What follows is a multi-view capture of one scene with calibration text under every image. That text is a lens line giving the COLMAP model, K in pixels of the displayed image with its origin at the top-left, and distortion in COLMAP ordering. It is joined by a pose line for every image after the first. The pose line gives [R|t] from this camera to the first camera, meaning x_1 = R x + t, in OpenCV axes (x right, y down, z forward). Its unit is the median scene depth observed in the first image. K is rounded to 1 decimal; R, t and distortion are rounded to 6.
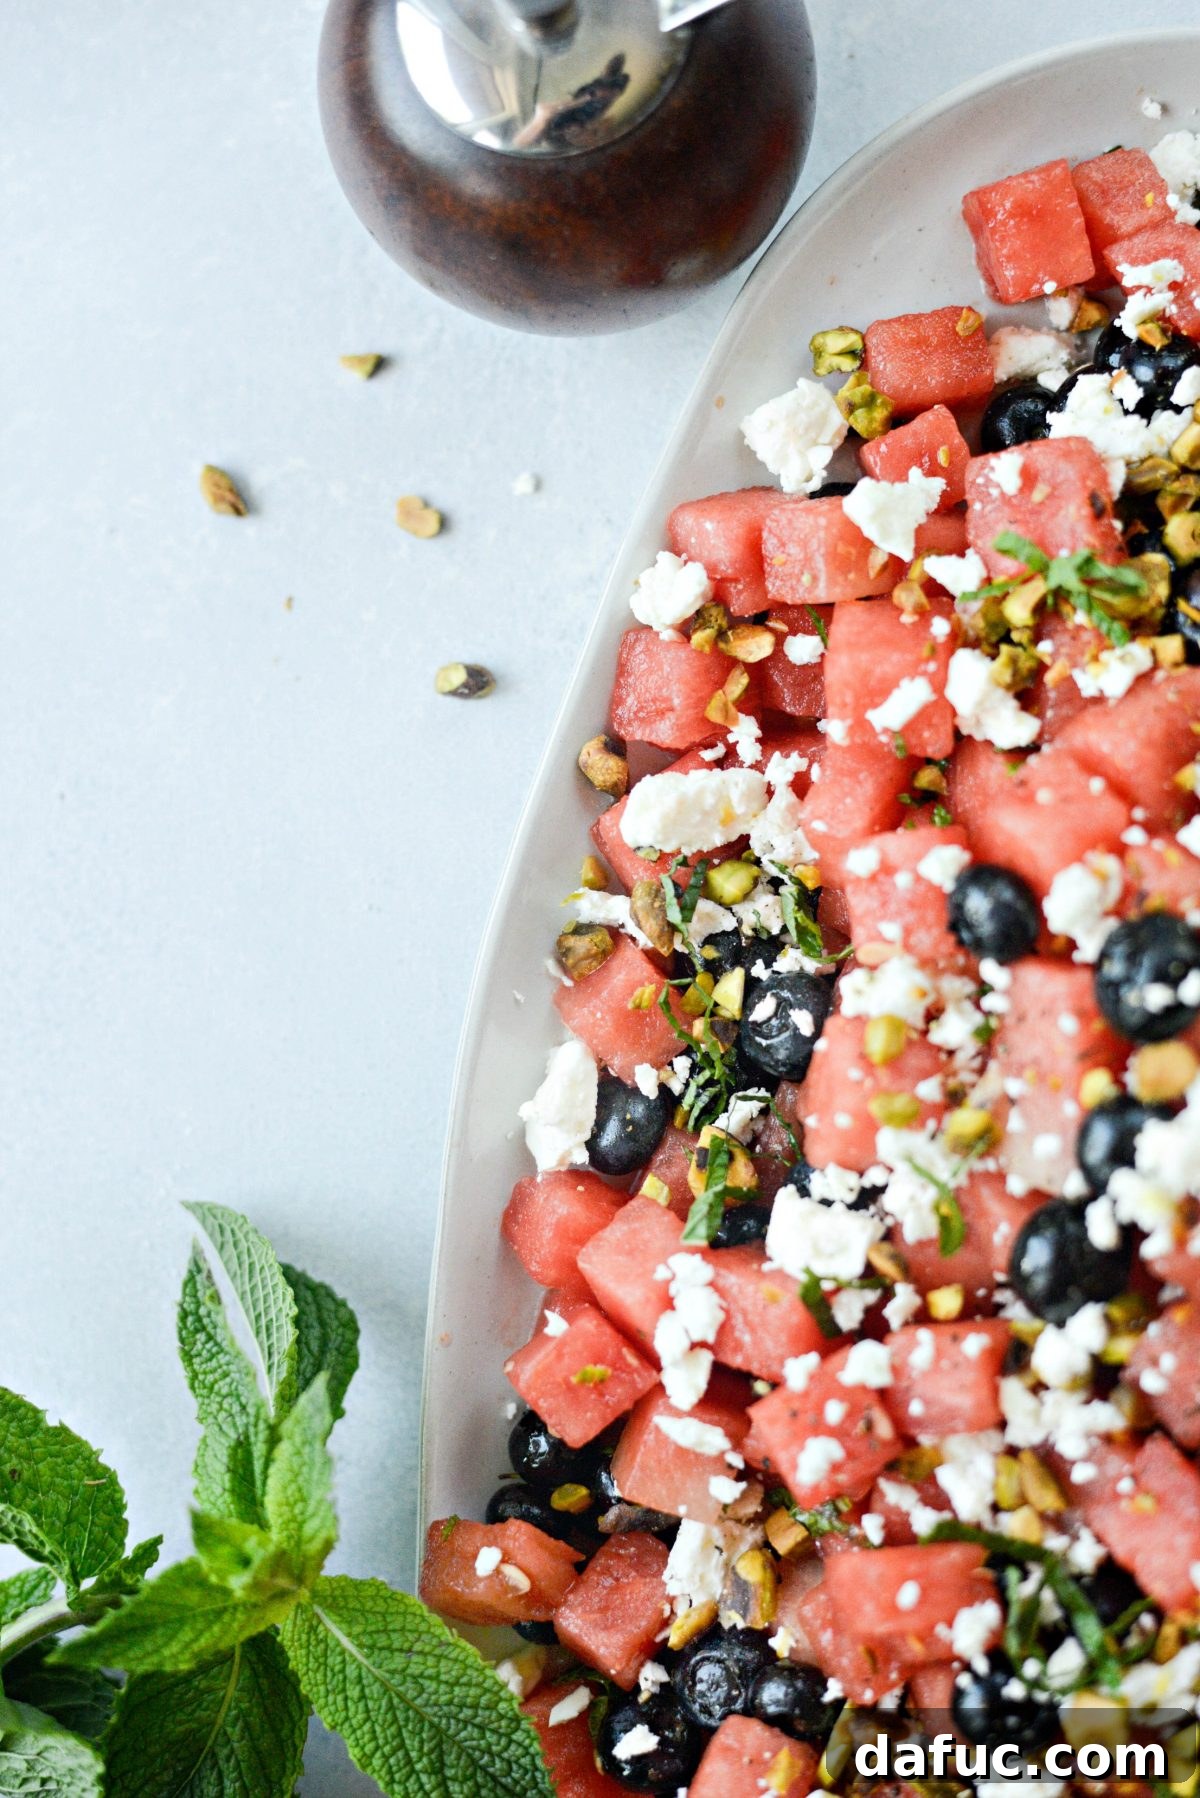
lens RADIAL K [[2872.1, 0, 600.0], [0, 2872.1, 899.0], [0, 0, 1]] dist [-0.146188, -0.014945]
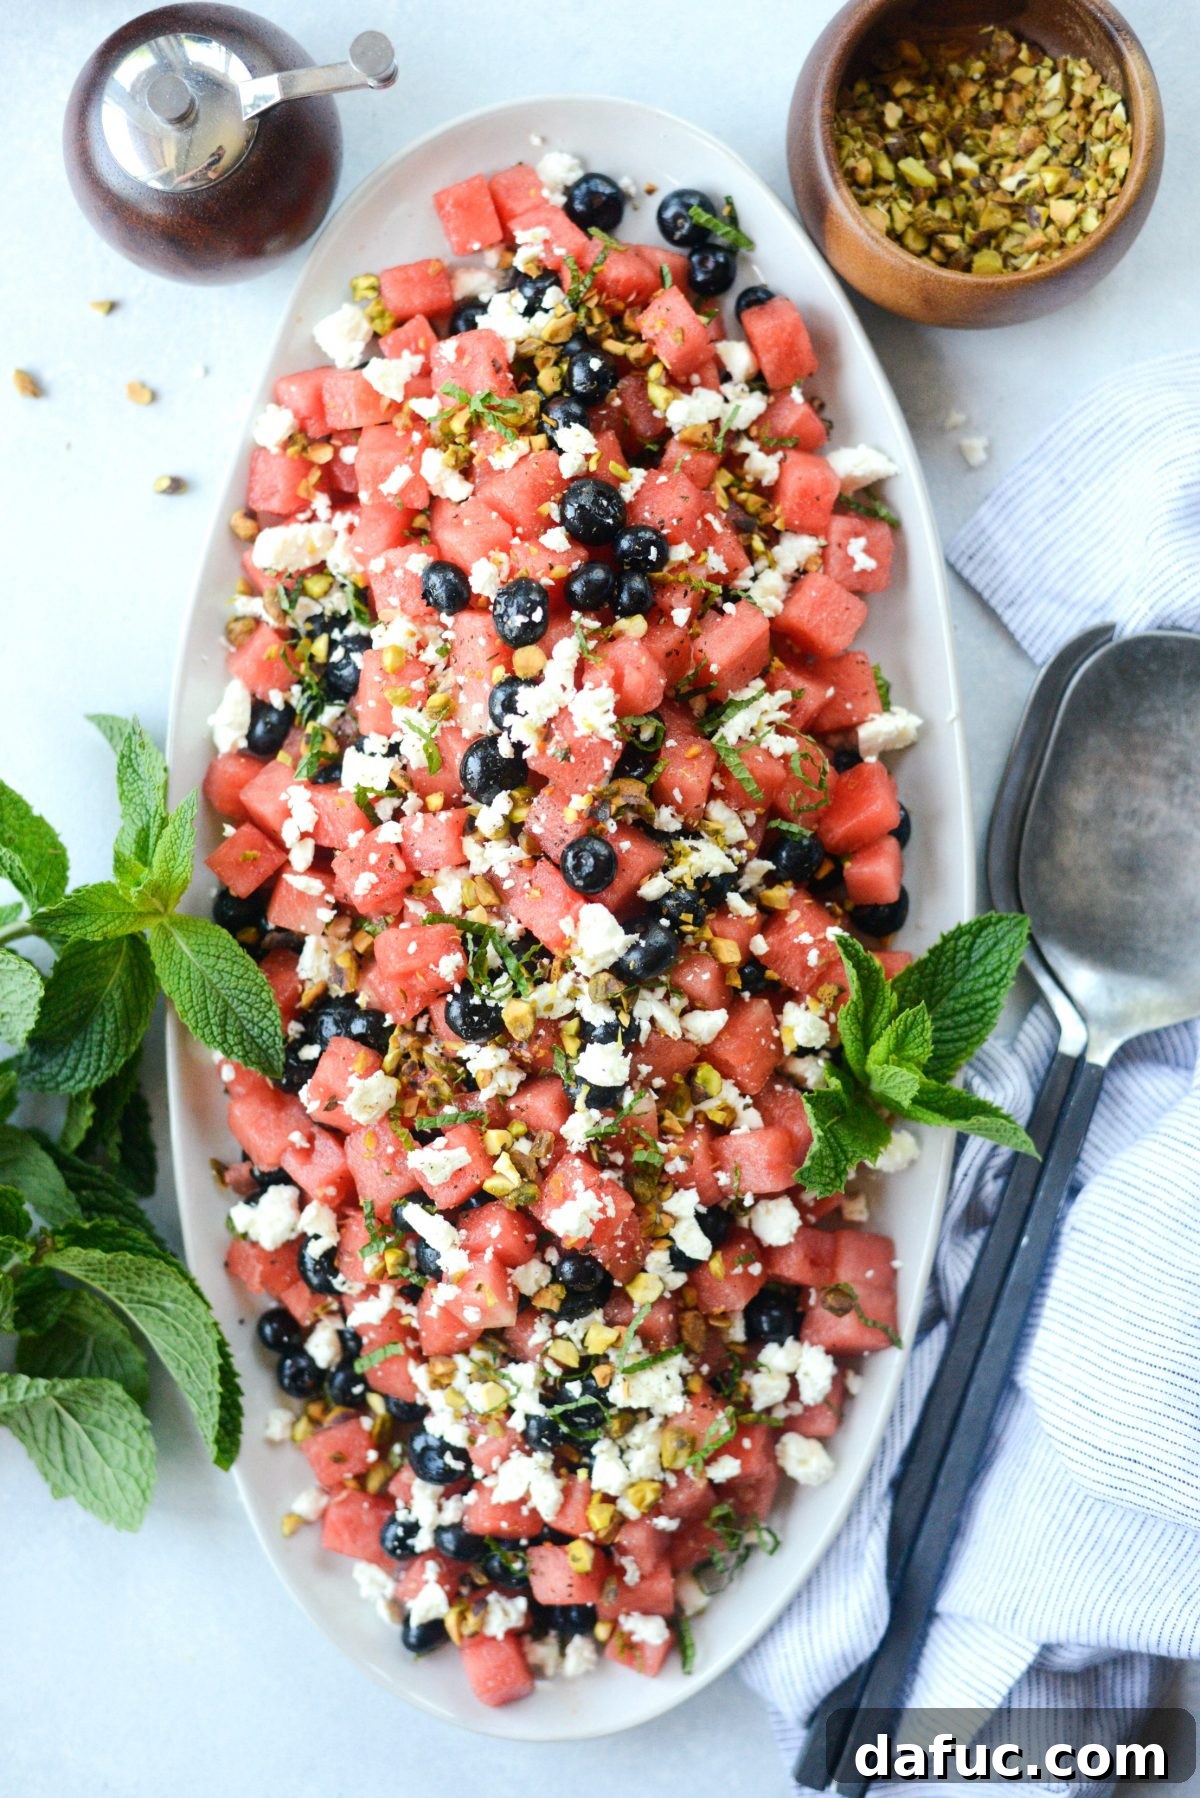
lens RADIAL K [[2872.1, 0, 600.0], [0, 2872.1, 899.0], [0, 0, 1]] dist [-0.146188, -0.014945]
pose [[0.997948, -0.051660, 0.037816, 0.148612], [0.050170, 0.997966, 0.039336, 0.131861], [-0.039772, -0.037358, 0.998510, -0.830212]]
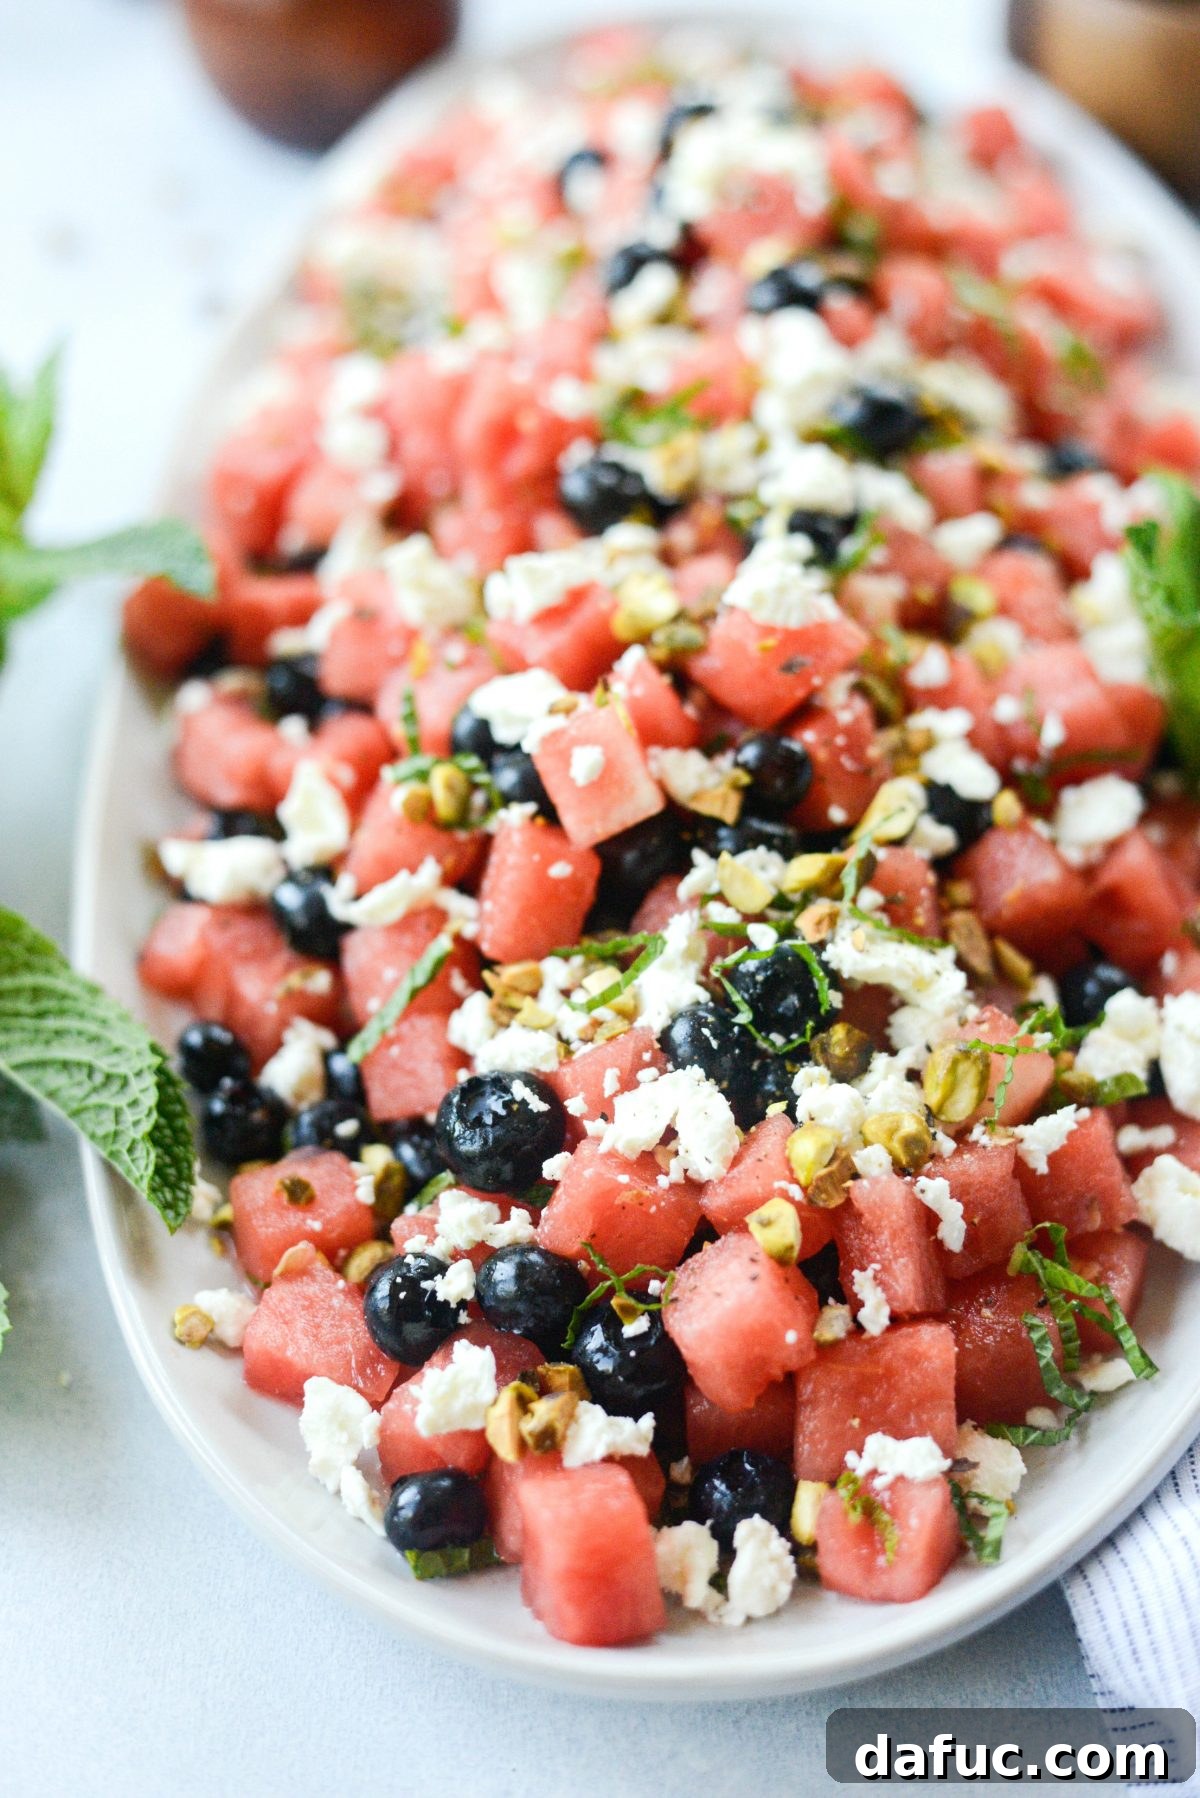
lens RADIAL K [[2964.3, 0, 599.2], [0, 2964.3, 935.0], [0, 0, 1]] dist [-0.170717, 0.051403]
pose [[0.997956, 0.030572, 0.056115, 0.072219], [0.017783, 0.710587, -0.703385, 1.212883], [-0.061379, 0.702945, 0.708591, 0.237316]]
